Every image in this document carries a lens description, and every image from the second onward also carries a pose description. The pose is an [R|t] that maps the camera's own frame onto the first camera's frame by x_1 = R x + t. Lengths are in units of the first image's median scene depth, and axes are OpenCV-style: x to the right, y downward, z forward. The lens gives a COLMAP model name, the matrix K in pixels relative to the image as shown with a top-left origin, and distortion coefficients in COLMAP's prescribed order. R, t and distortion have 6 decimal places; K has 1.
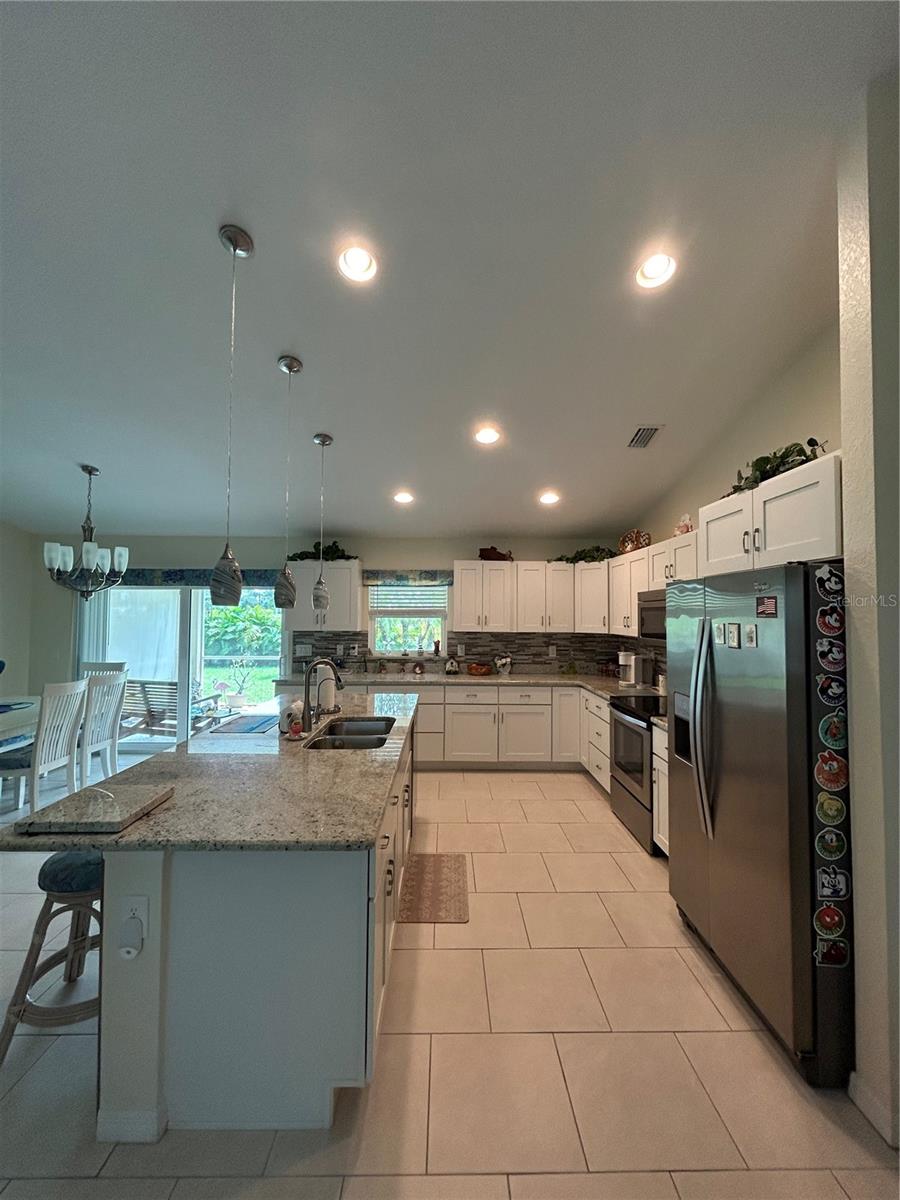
lens RADIAL K [[481.1, 0, 452.3], [0, 481.1, 599.6], [0, 0, 1]] dist [0.006380, -0.000291]
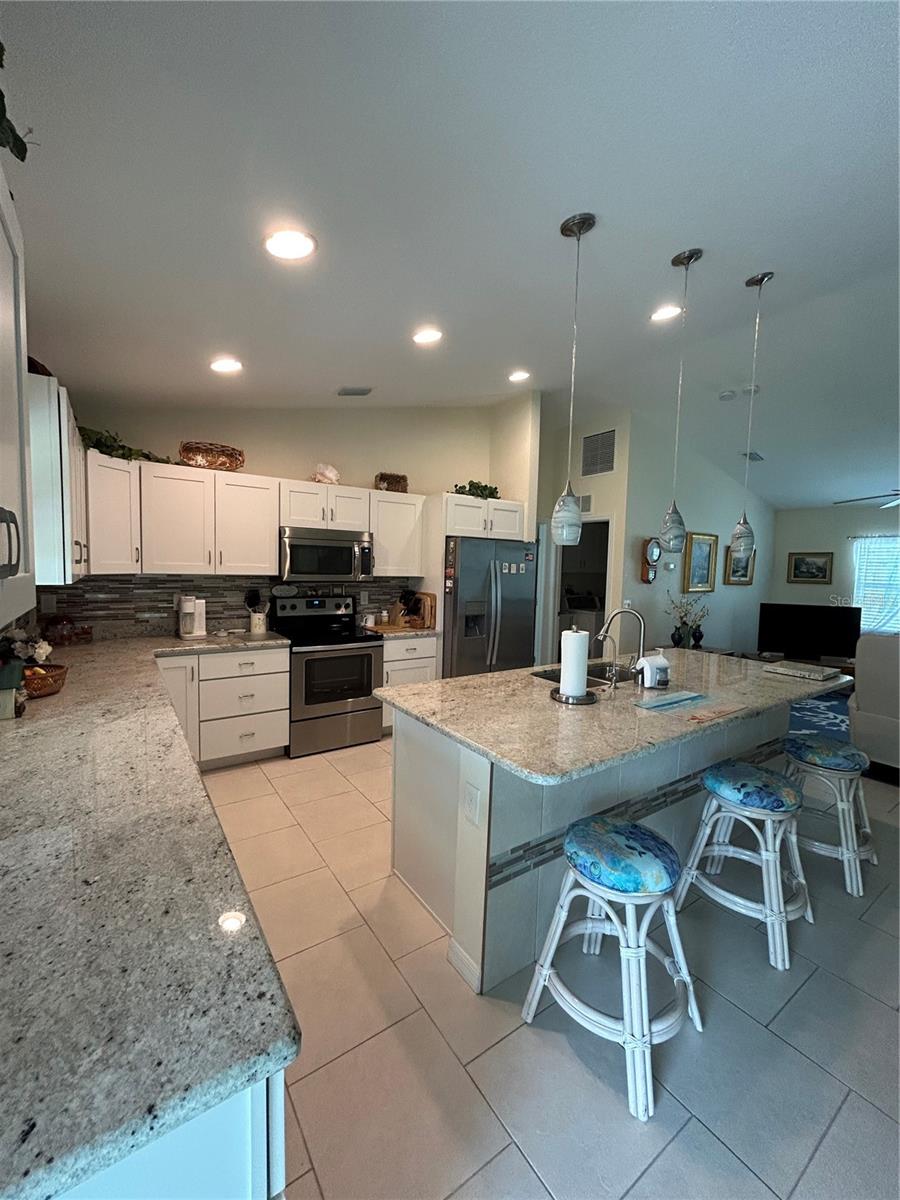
lens RADIAL K [[481.1, 0, 453.2], [0, 481.1, 594.0], [0, 0, 1]] dist [0.006380, -0.000291]
pose [[-0.556627, -0.077885, 0.827103, -0.453717], [-0.060629, 0.996749, 0.053058, 0.034578], [-0.828547, -0.020612, -0.559540, 0.965120]]
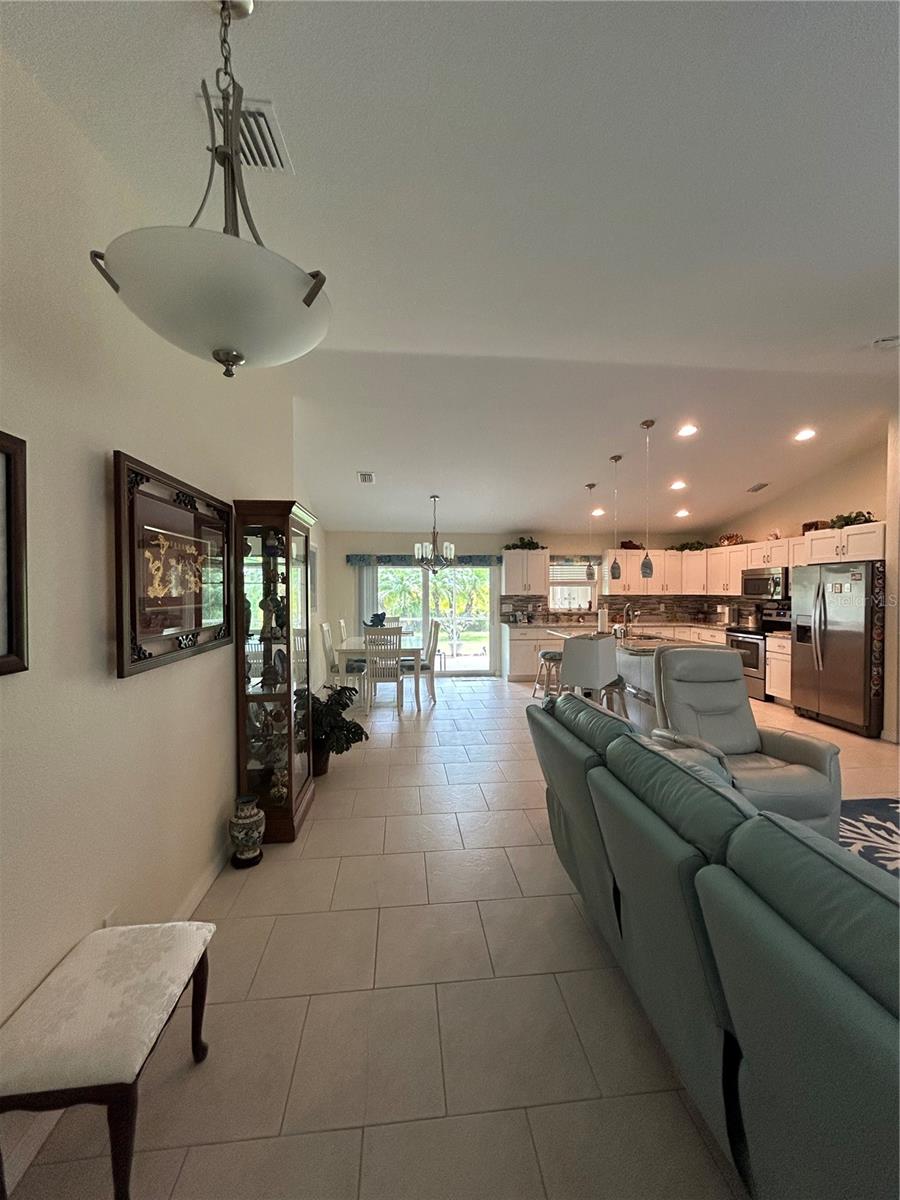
lens RADIAL K [[481.1, 0, 450.5], [0, 481.1, 597.0], [0, 0, 1]] dist [0.006380, -0.000291]
pose [[0.996332, -0.007935, 0.085198, -0.651777], [0.003828, 0.998827, 0.048264, -0.004151], [-0.085482, -0.047761, 0.995194, -0.535572]]
